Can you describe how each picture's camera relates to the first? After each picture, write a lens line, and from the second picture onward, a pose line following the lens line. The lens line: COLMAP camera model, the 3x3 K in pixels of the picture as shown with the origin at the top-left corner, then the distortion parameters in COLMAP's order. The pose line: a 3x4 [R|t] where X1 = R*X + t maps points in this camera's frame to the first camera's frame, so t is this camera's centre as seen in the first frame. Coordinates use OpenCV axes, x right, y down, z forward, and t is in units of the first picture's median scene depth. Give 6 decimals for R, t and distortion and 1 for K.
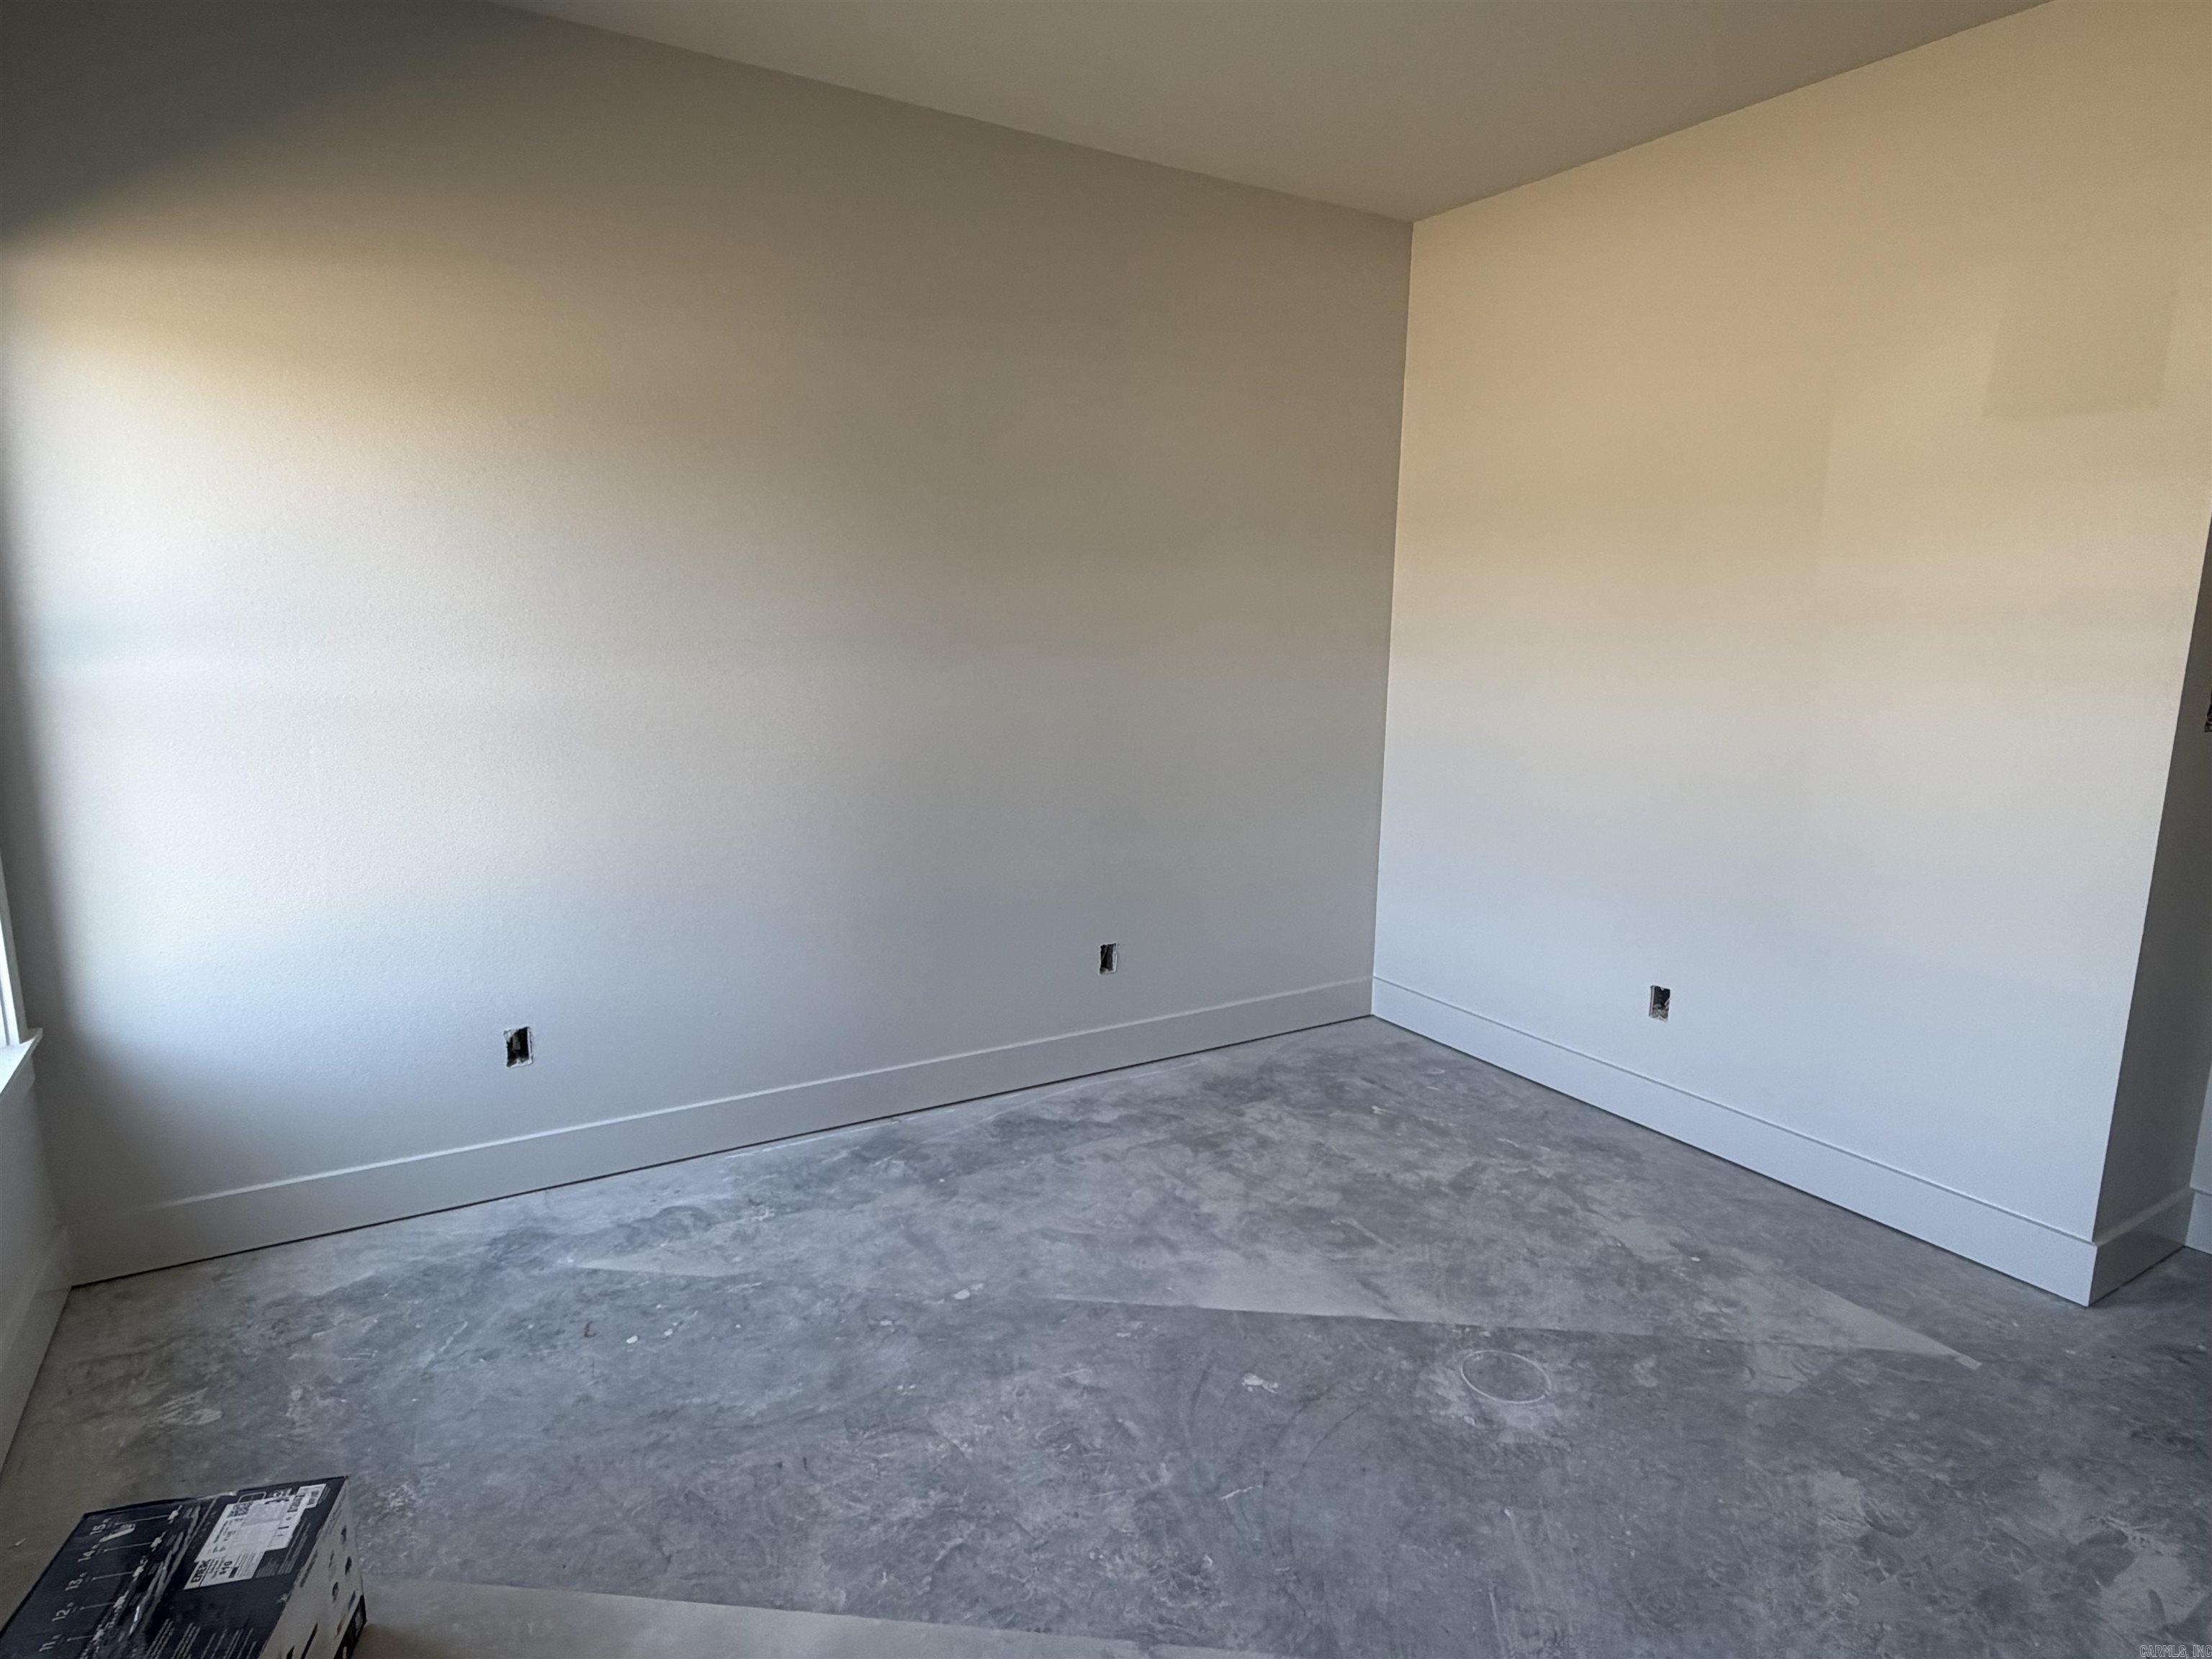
lens RADIAL K [[1239.7, 0, 1106.8], [0, 1239.7, 829.1], [0, 0, 1]] dist [0.001178, 0.000319]
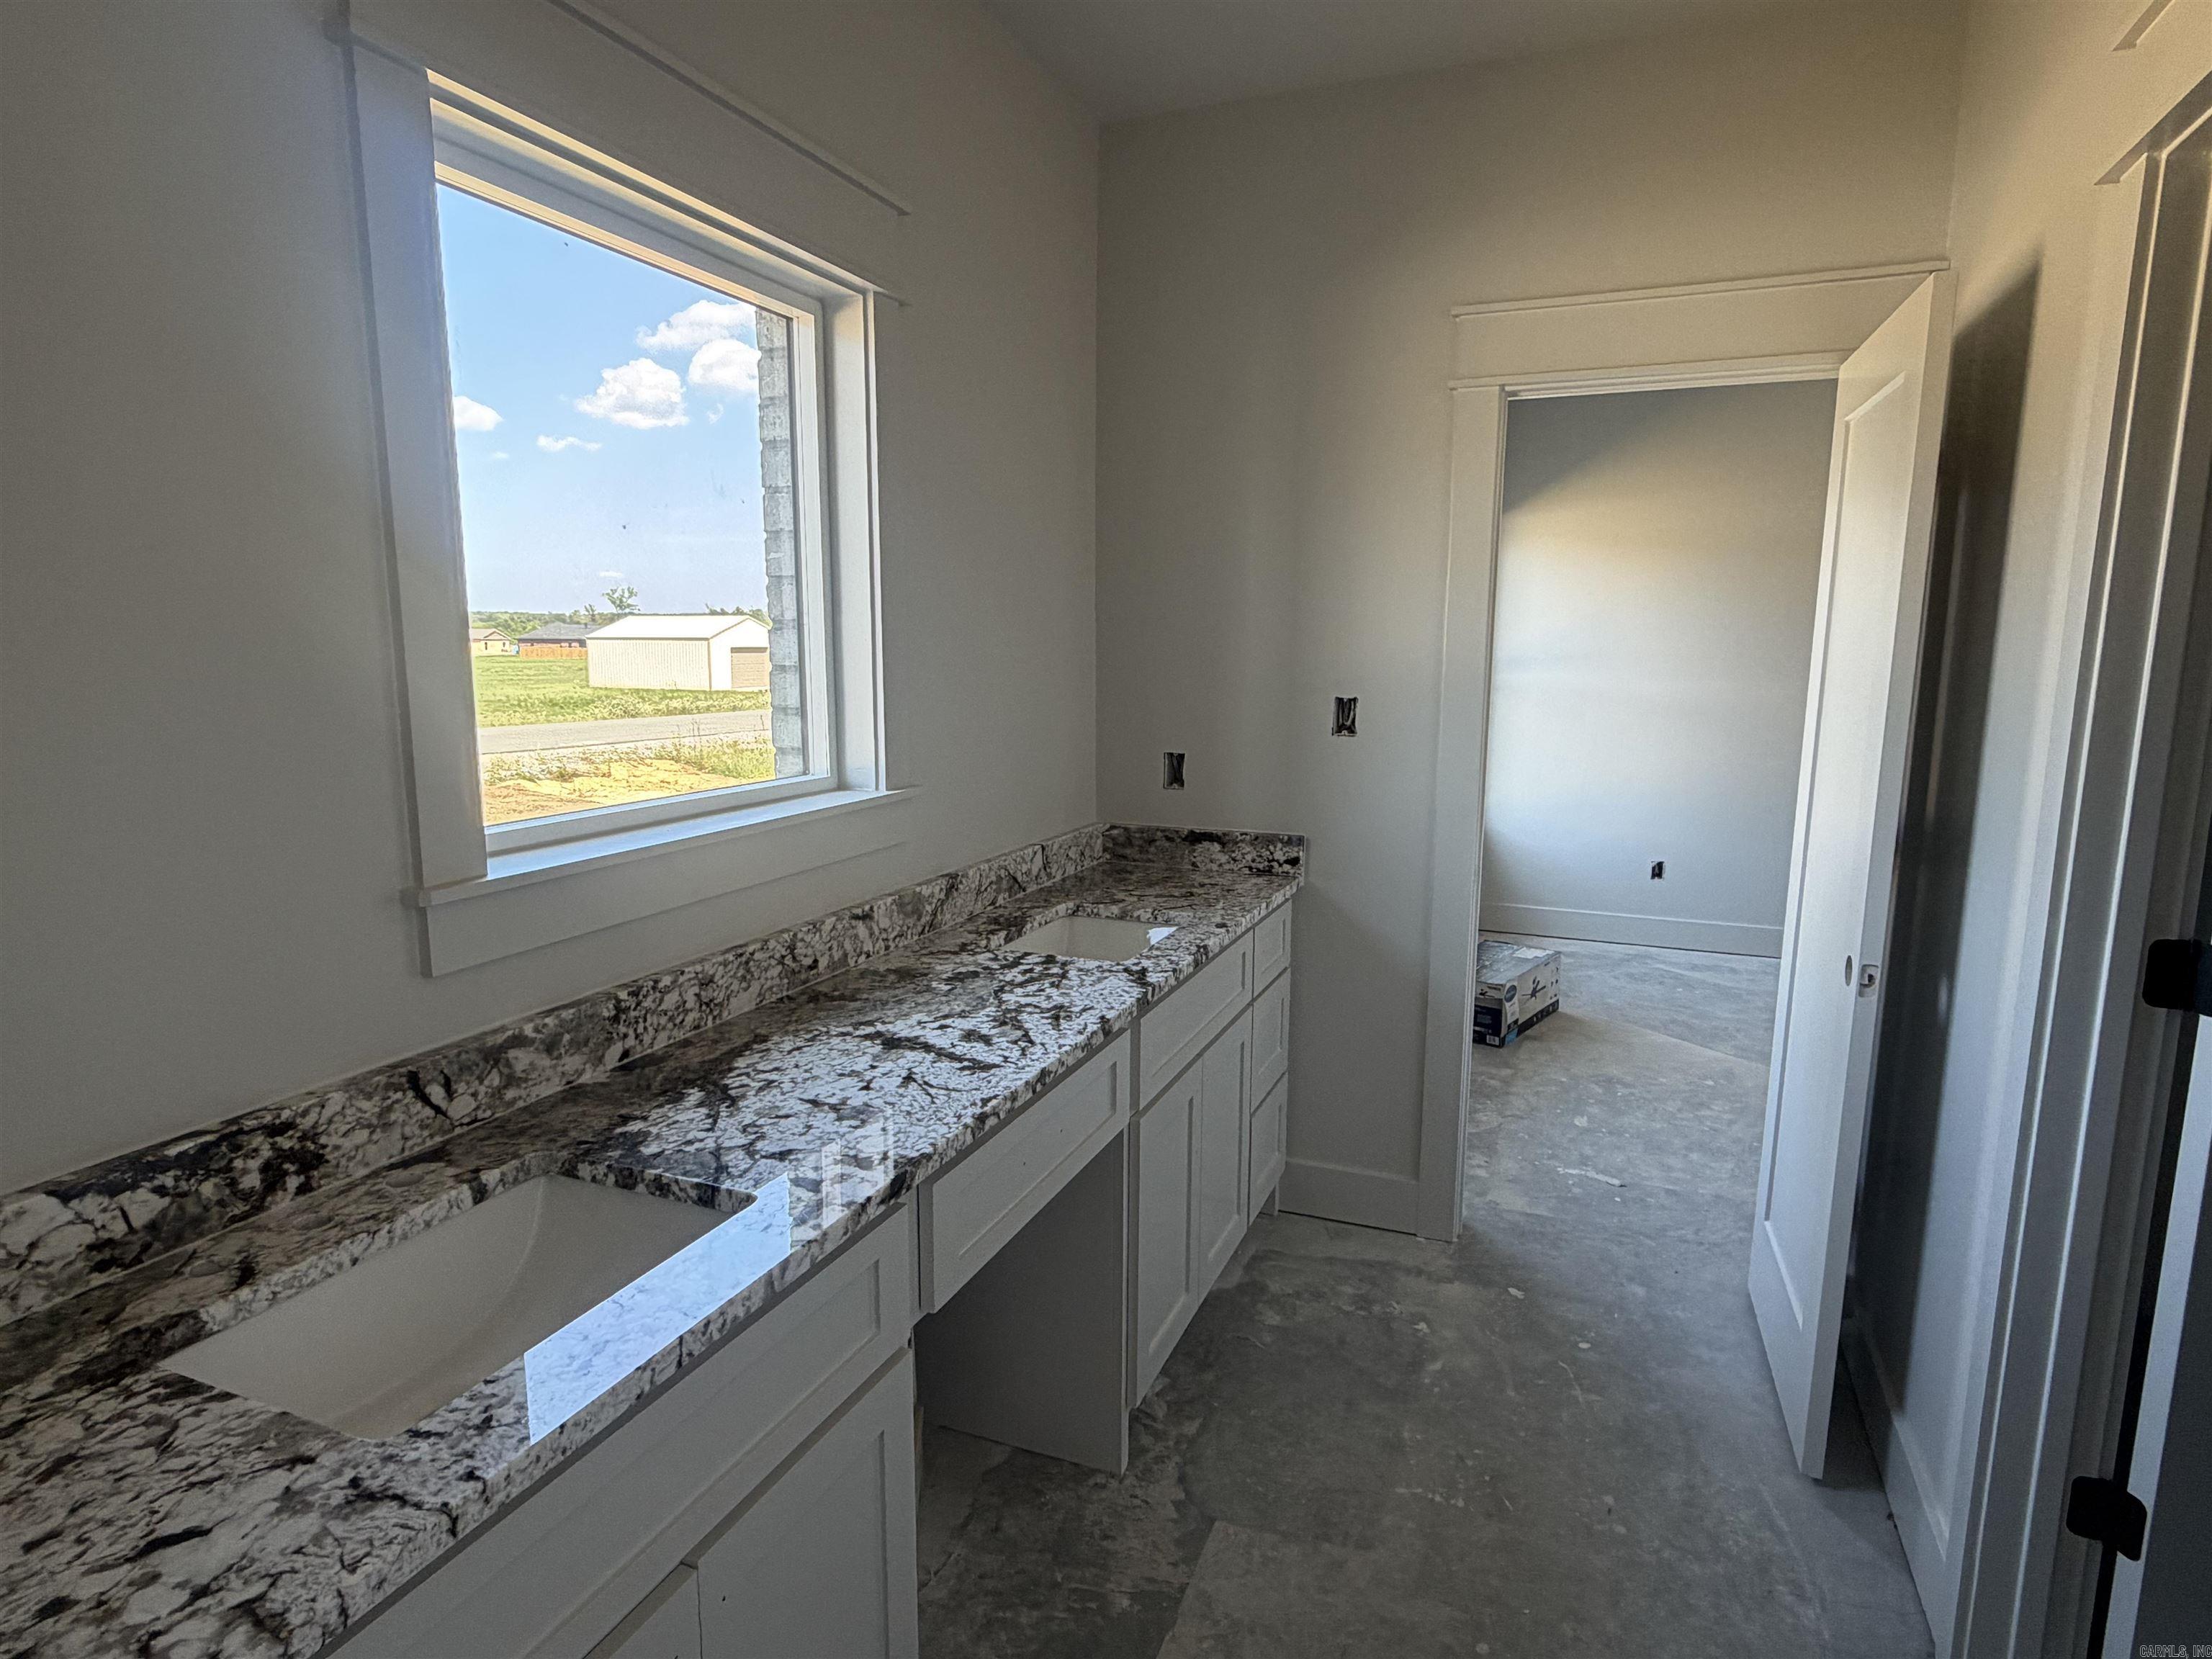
lens RADIAL K [[1239.7, 0, 1105.6], [0, 1239.7, 833.1], [0, 0, 1]] dist [0.001178, 0.000319]
pose [[0.598247, 0.123970, -0.791664, 0.663176], [-0.142429, 0.988679, 0.047191, 0.178965], [0.788552, 0.084525, 0.609131, -1.070816]]
